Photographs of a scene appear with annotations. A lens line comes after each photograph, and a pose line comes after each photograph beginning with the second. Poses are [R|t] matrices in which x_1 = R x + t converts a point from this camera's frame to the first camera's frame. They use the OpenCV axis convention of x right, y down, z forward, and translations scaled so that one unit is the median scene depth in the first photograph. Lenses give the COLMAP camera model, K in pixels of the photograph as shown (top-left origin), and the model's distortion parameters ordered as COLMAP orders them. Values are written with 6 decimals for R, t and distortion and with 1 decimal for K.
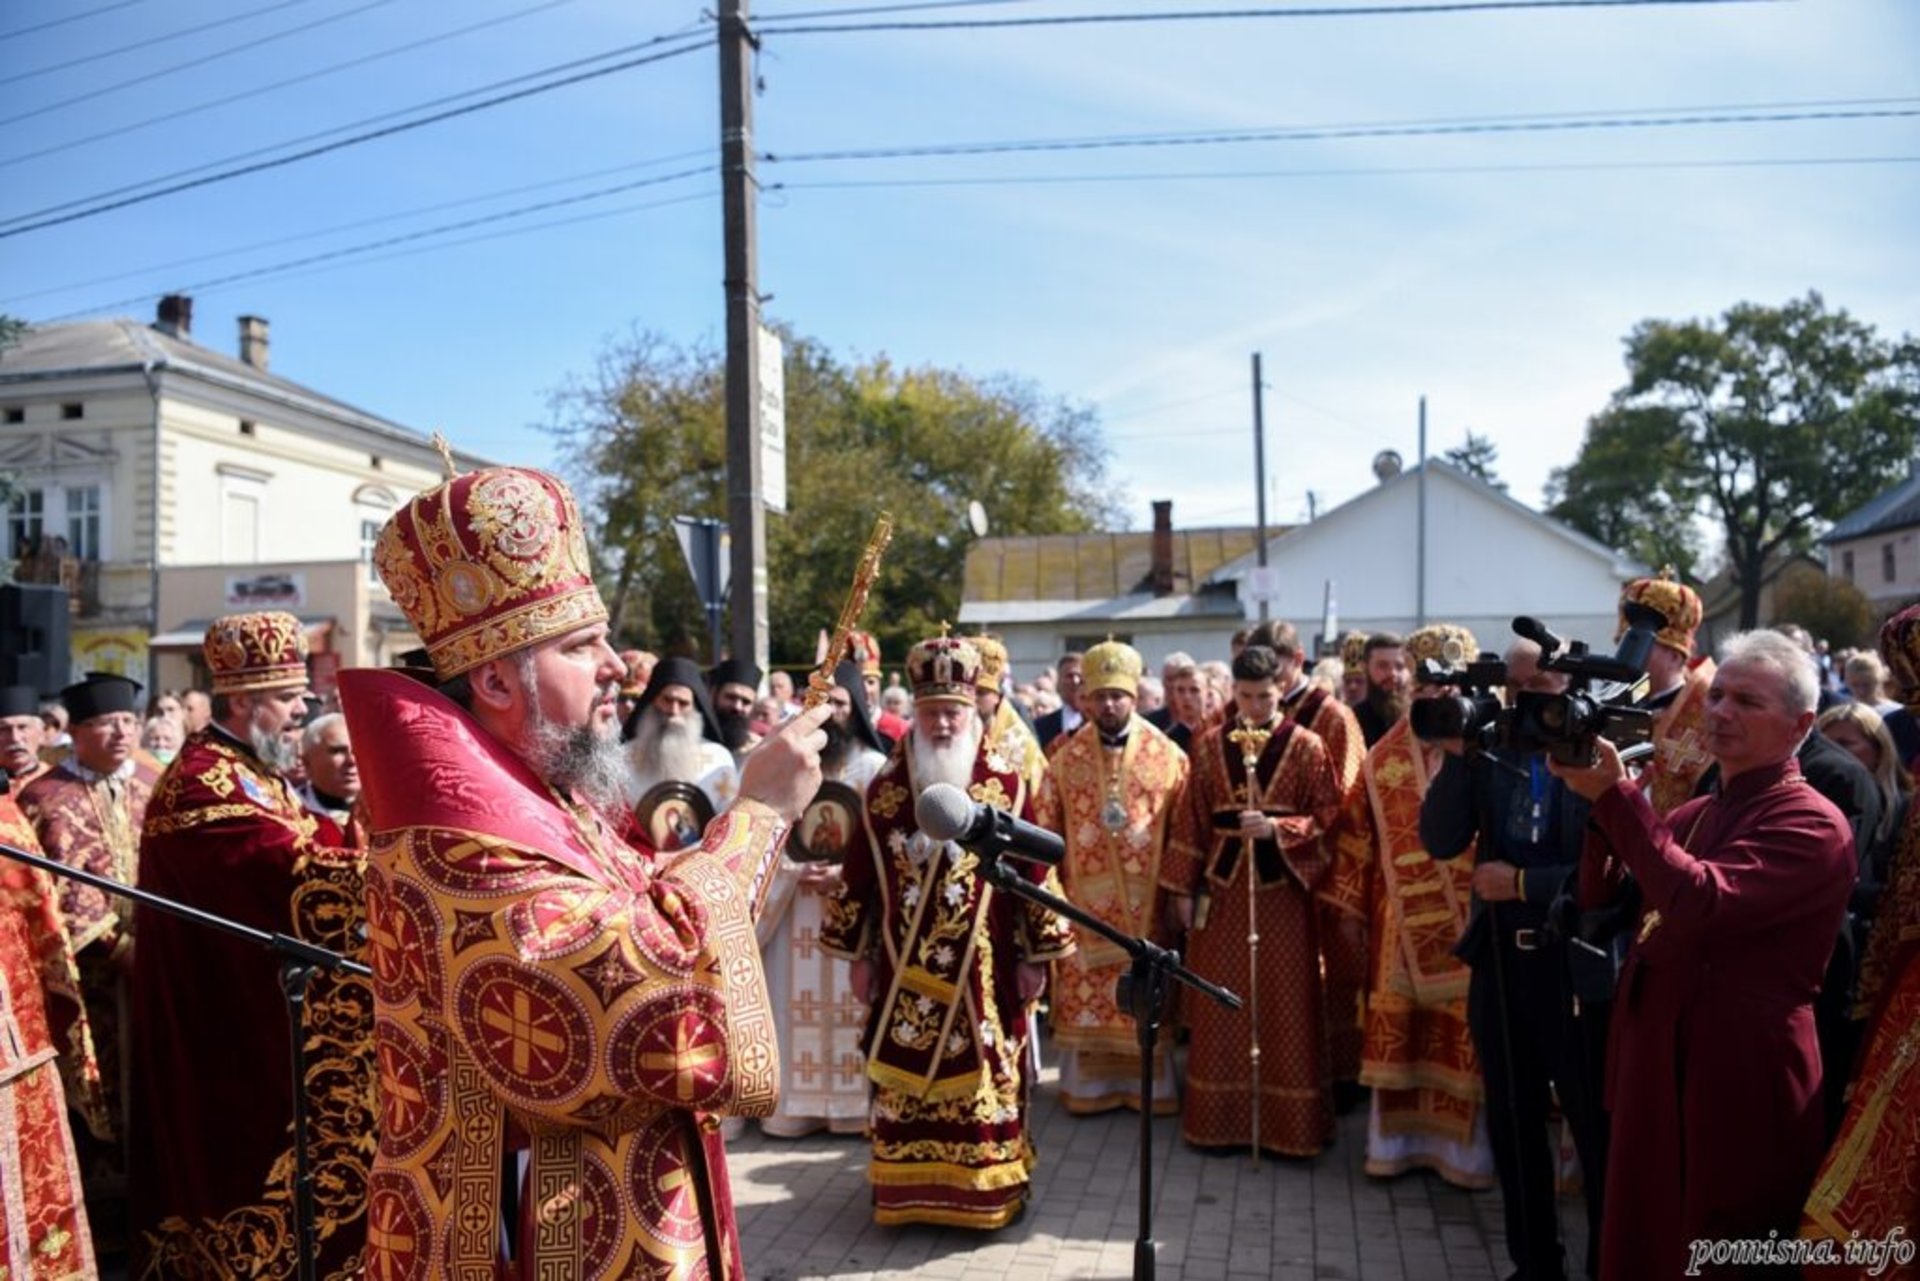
lens RADIAL K [[1330.7, 0, 960.0], [0, 1330.7, 640.5], [0, 0, 1]] dist [-0.060881, 0.005579]
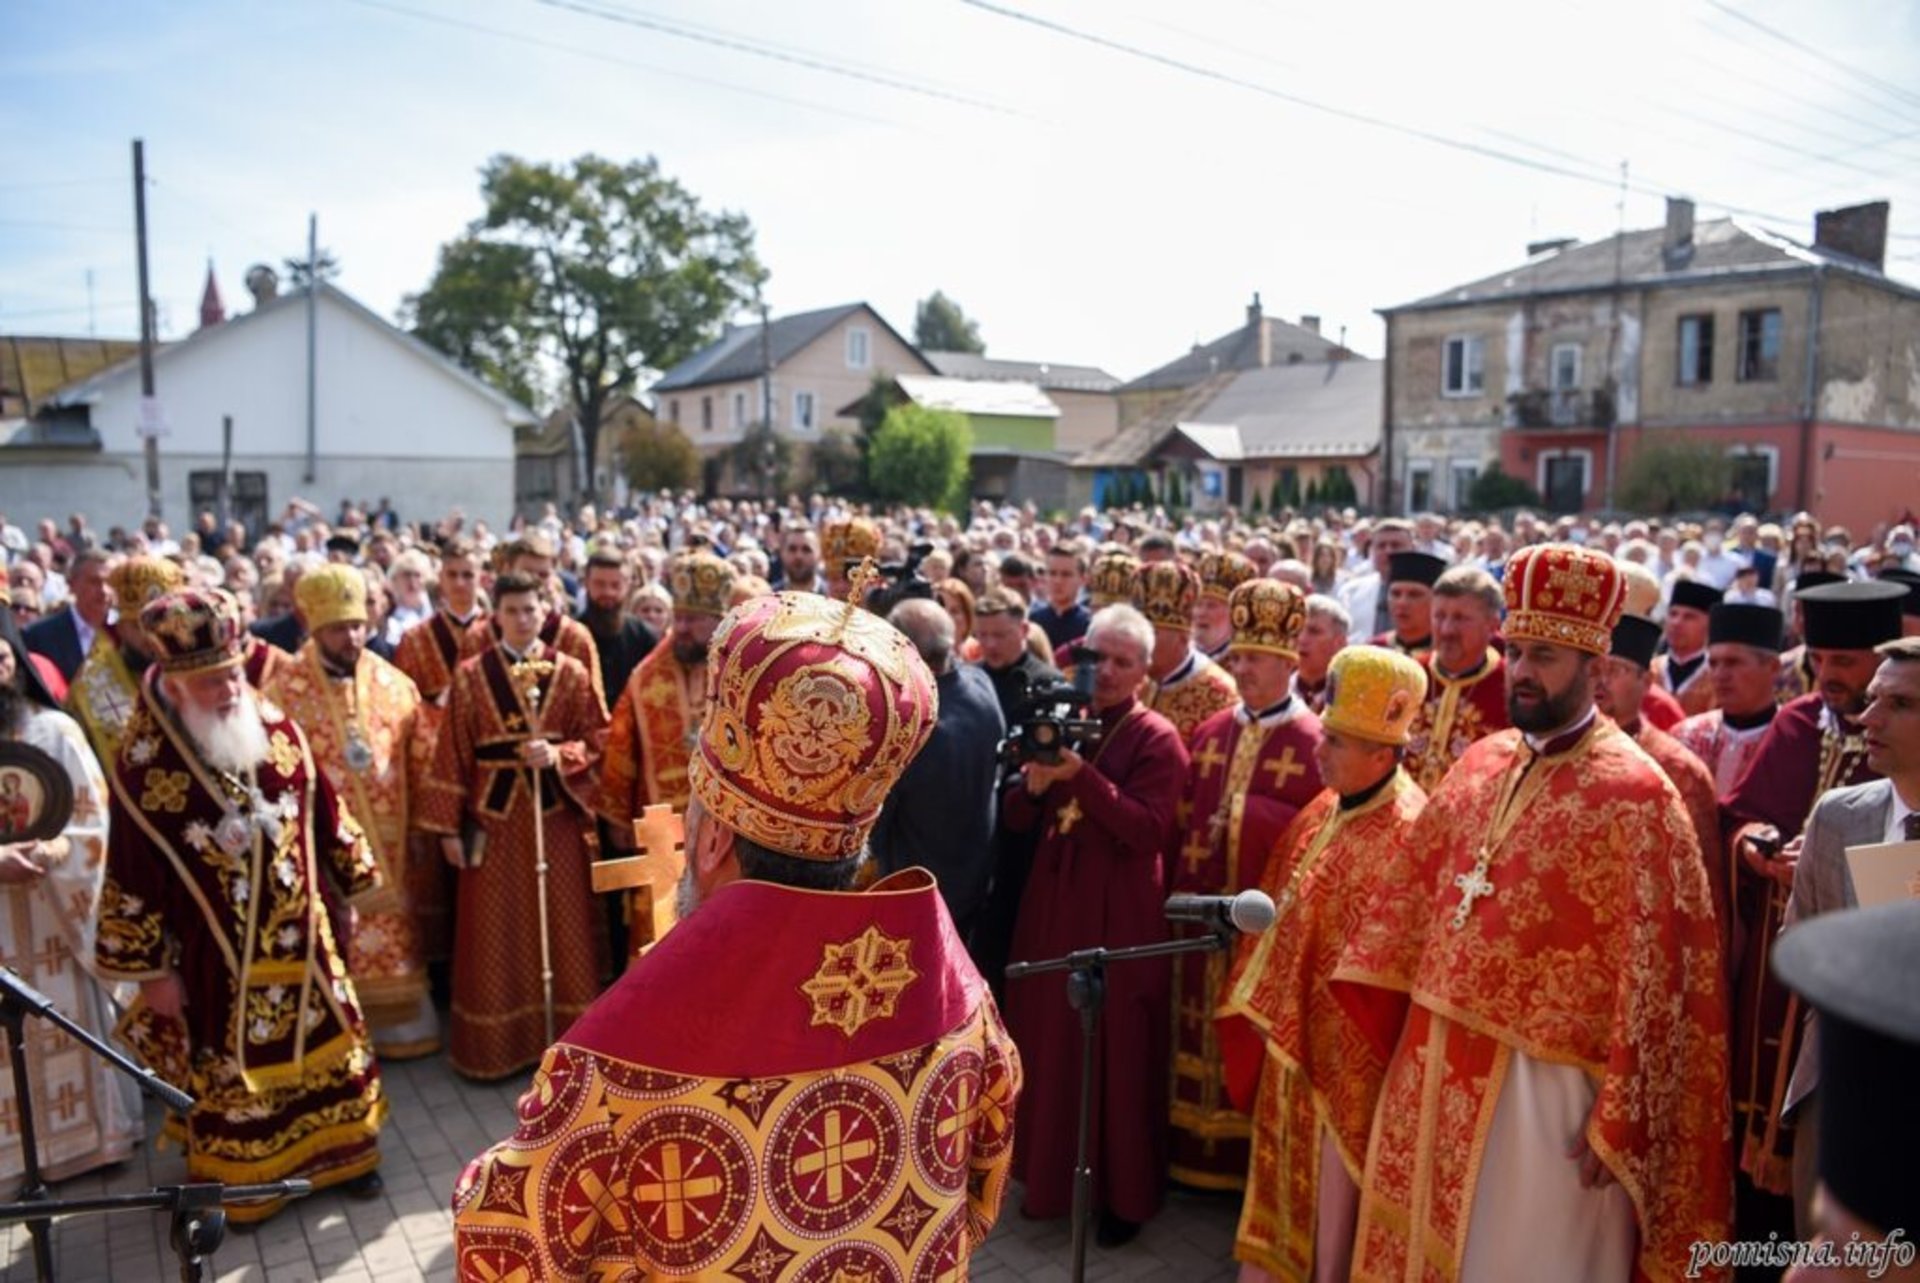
lens RADIAL K [[1386.6, 0, 960.0], [0, 1386.6, 641.5], [0, 0, 1]] dist [-0.070879, 0.001621]
pose [[0.673565, -0.061876, 0.736534, -0.037738], [-0.034141, 0.992822, 0.114629, -0.008797], [-0.738339, -0.102356, 0.666617, 0.010708]]
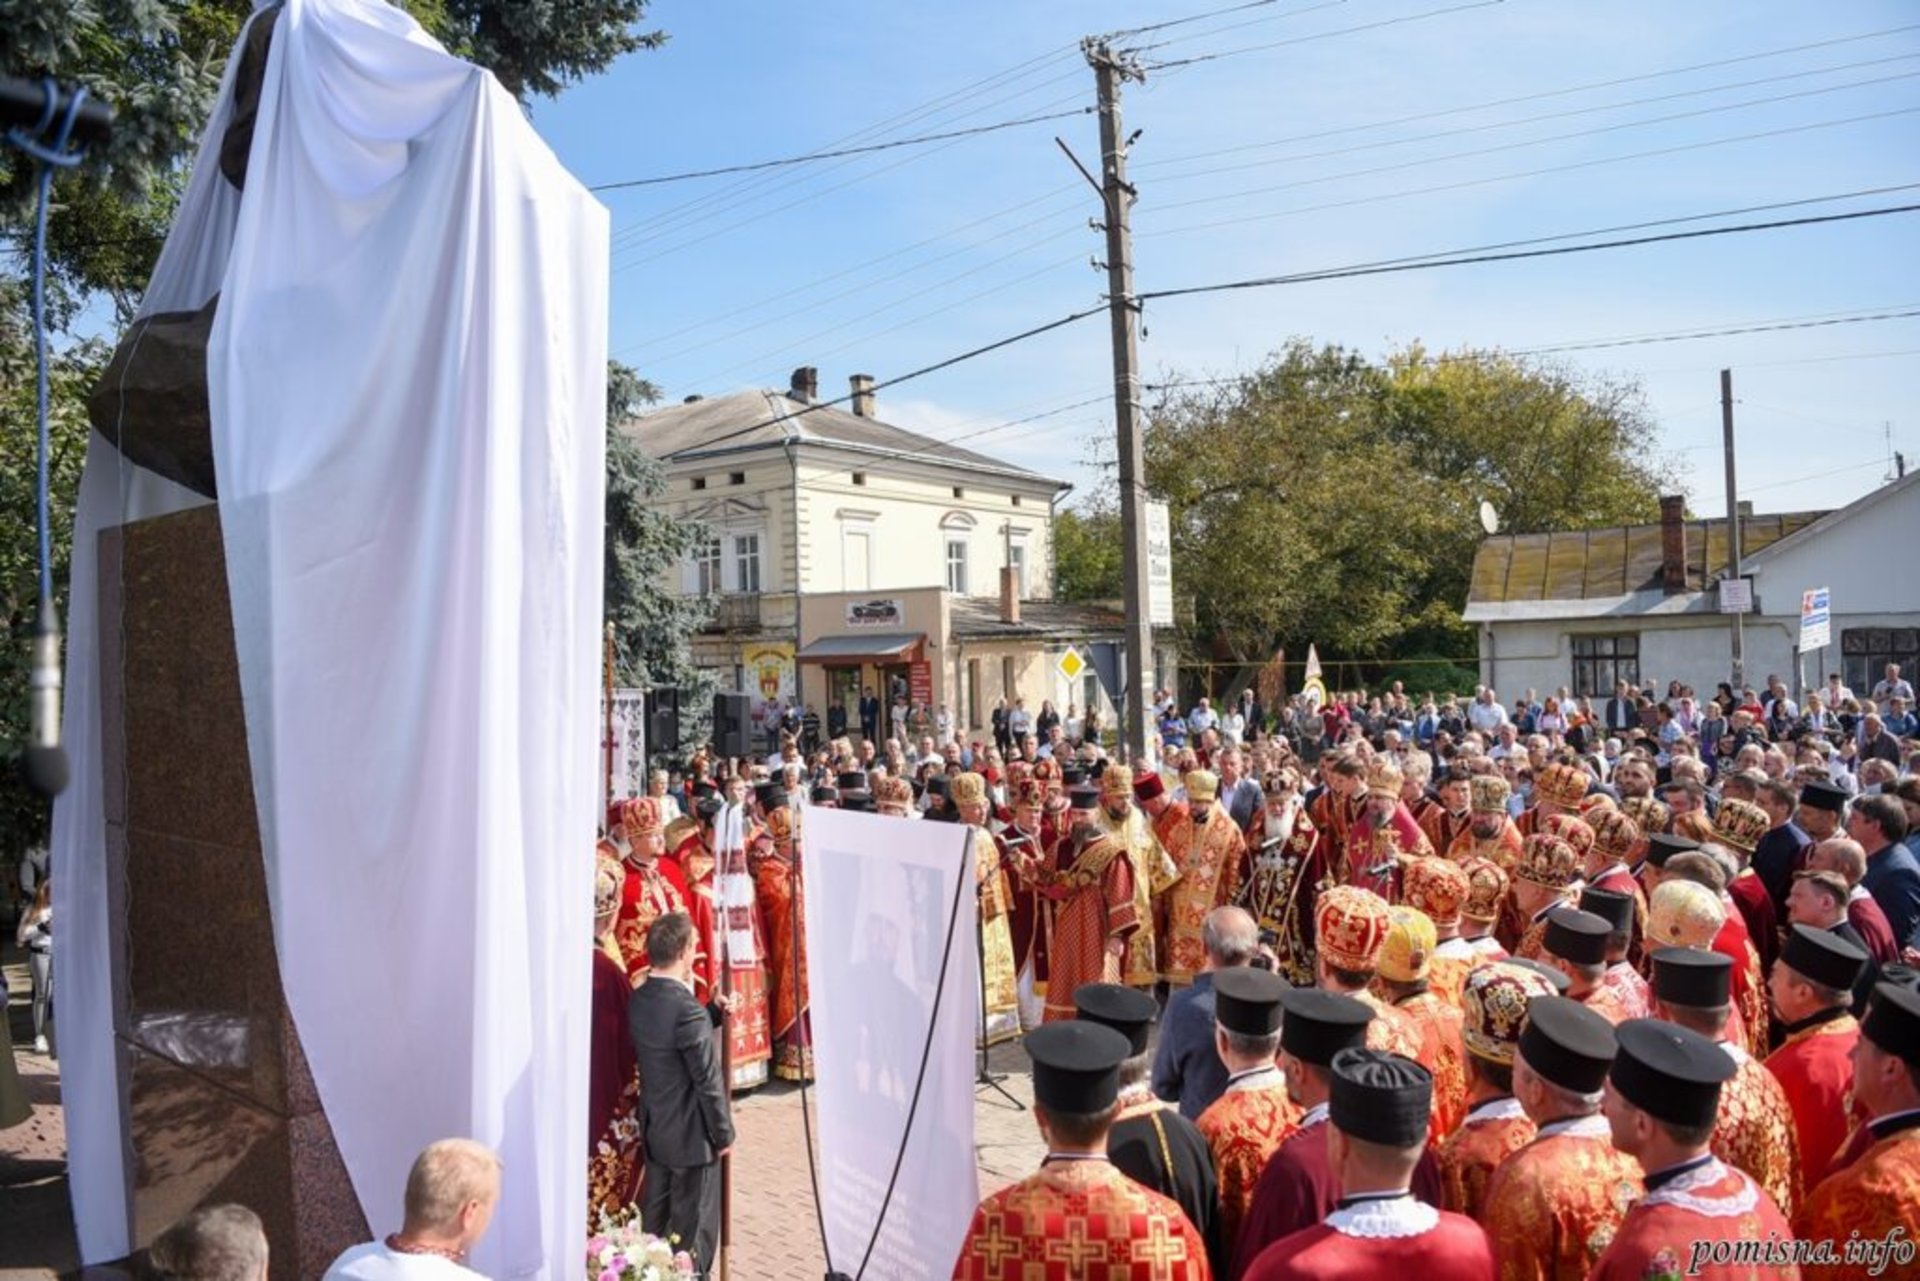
lens RADIAL K [[1386.6, 0, 960.0], [0, 1386.6, 640.5], [0, 0, 1]] dist [-0.070879, 0.001621]
pose [[0.903915, -0.008349, -0.427630, 0.073652], [0.025884, 0.999045, 0.035206, -0.033382], [0.426928, -0.042892, 0.903268, -0.112946]]
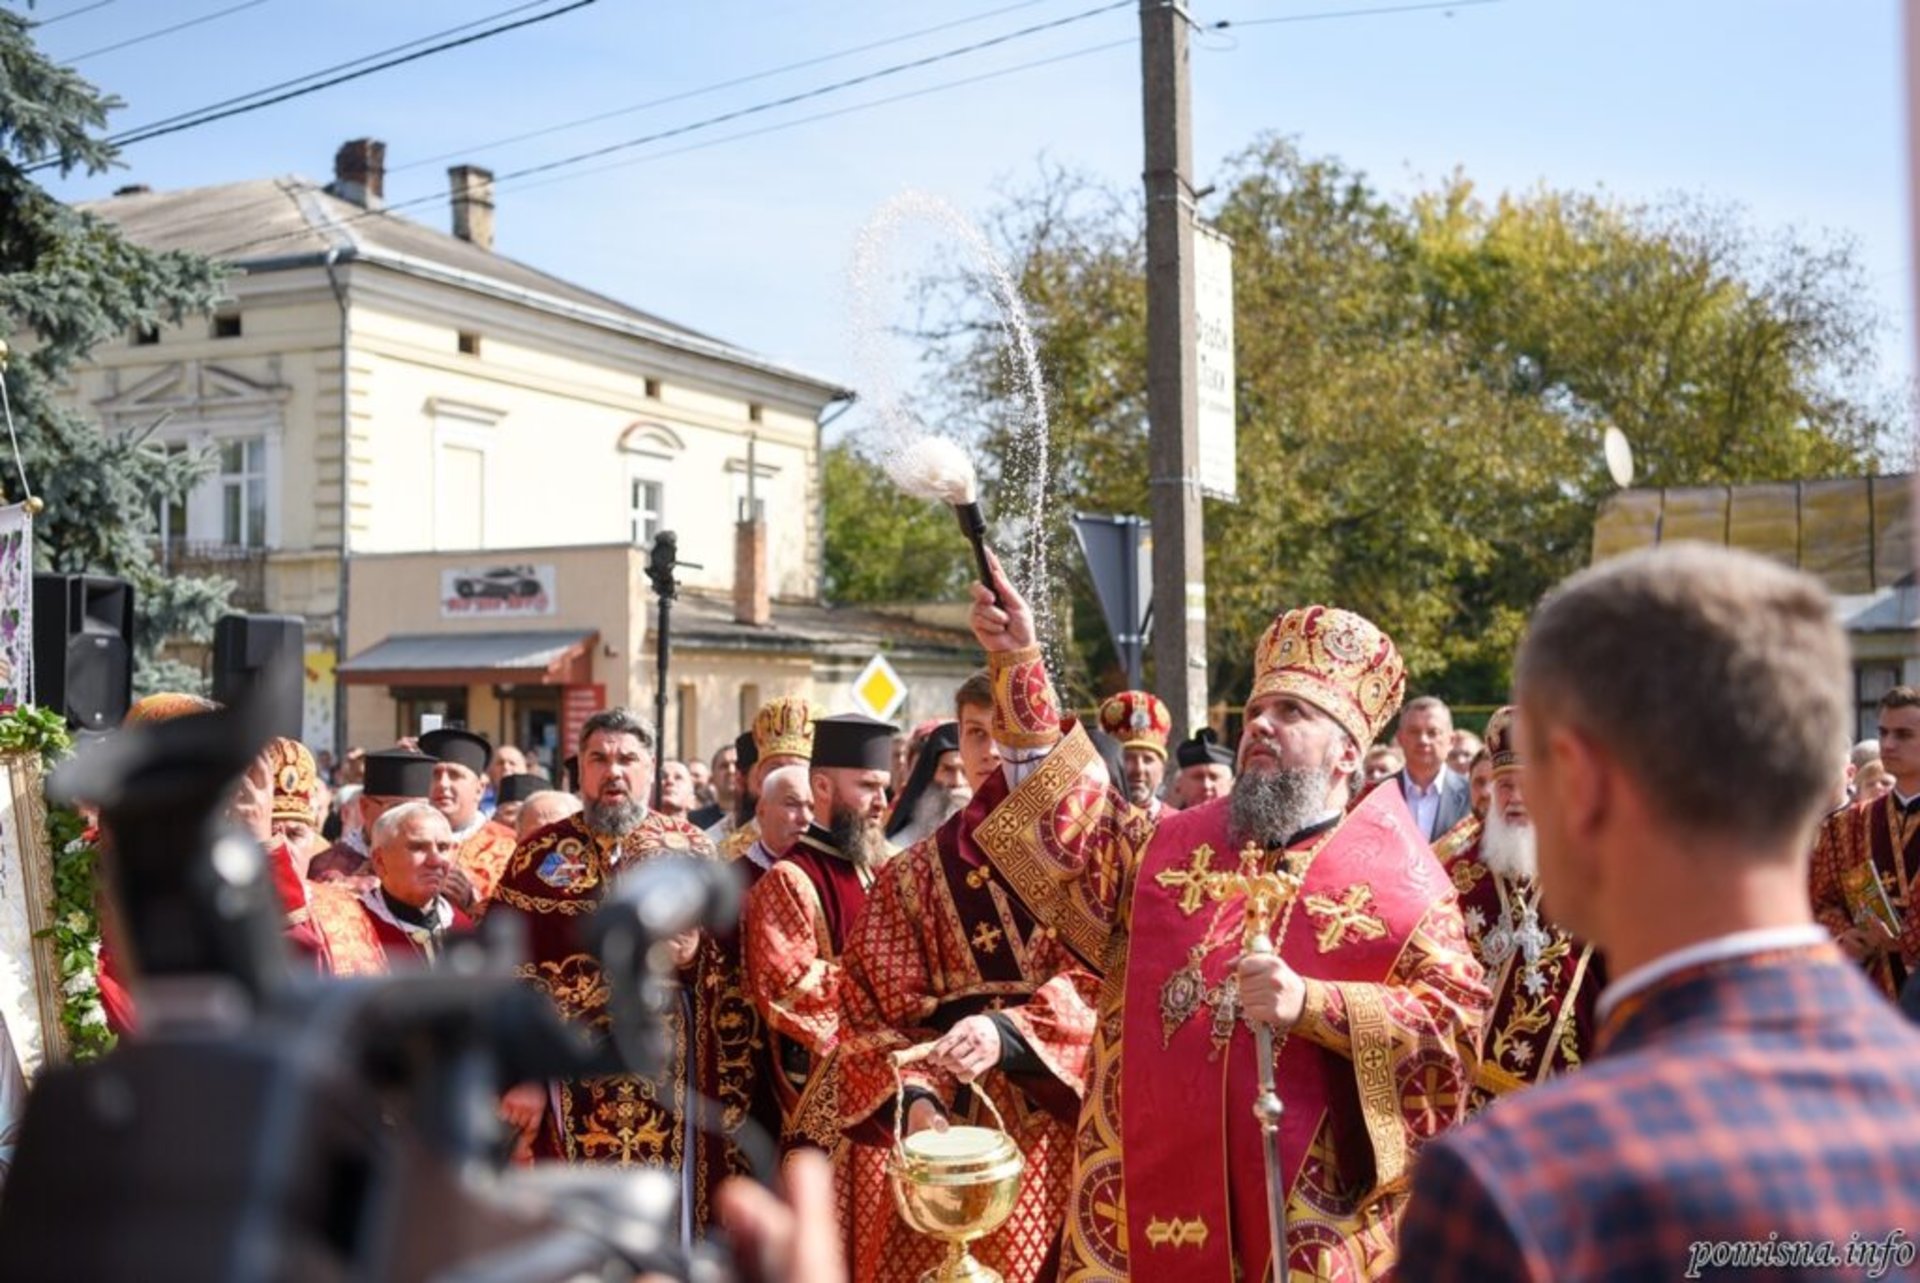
lens RADIAL K [[2322.6, 0, 960.0], [0, 2322.6, 641.5], [0, 0, 1]] dist [0.079988, 0.034027]
pose [[0.960788, 0.001371, -0.277282, 0.015665], [-0.002817, 0.999984, -0.004819, -0.004029], [0.277271, 0.005412, 0.960777, -0.046865]]
